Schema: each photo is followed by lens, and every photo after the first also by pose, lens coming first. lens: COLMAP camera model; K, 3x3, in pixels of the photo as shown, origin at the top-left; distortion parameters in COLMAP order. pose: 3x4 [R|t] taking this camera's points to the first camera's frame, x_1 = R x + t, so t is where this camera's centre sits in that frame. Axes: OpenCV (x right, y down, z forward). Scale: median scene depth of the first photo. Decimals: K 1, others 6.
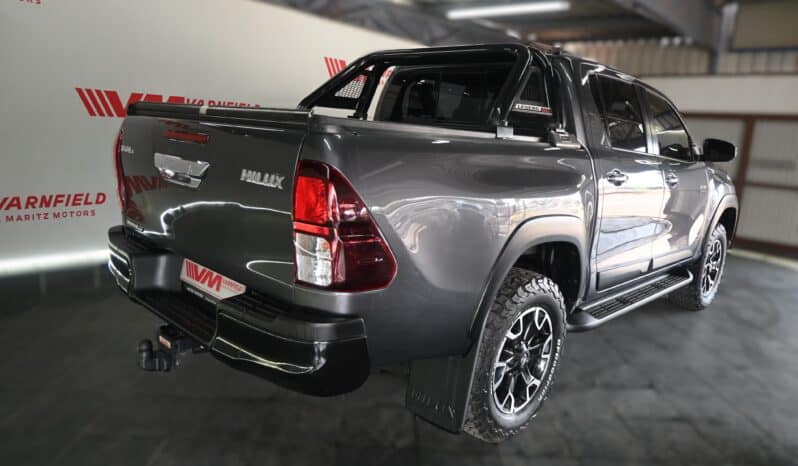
lens RADIAL K [[546.4, 0, 399.0], [0, 546.4, 233.0], [0, 0, 1]] dist [0.001535, 0.000372]
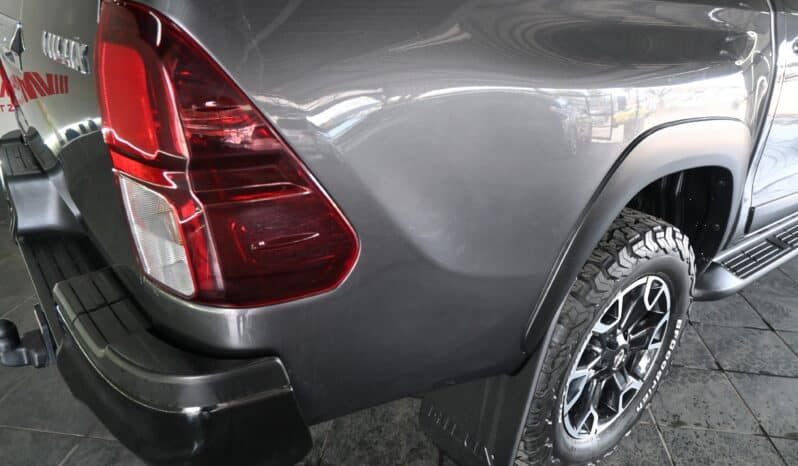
lens RADIAL K [[581.1, 0, 399.0], [0, 581.1, 233.0], [0, 0, 1]] dist [-0.008104, -0.004585]
pose [[0.991609, 0.029136, -0.125950, 0.062781], [-0.003906, 0.980579, 0.196086, -0.031098], [0.129217, -0.193949, 0.972464, 0.368655]]
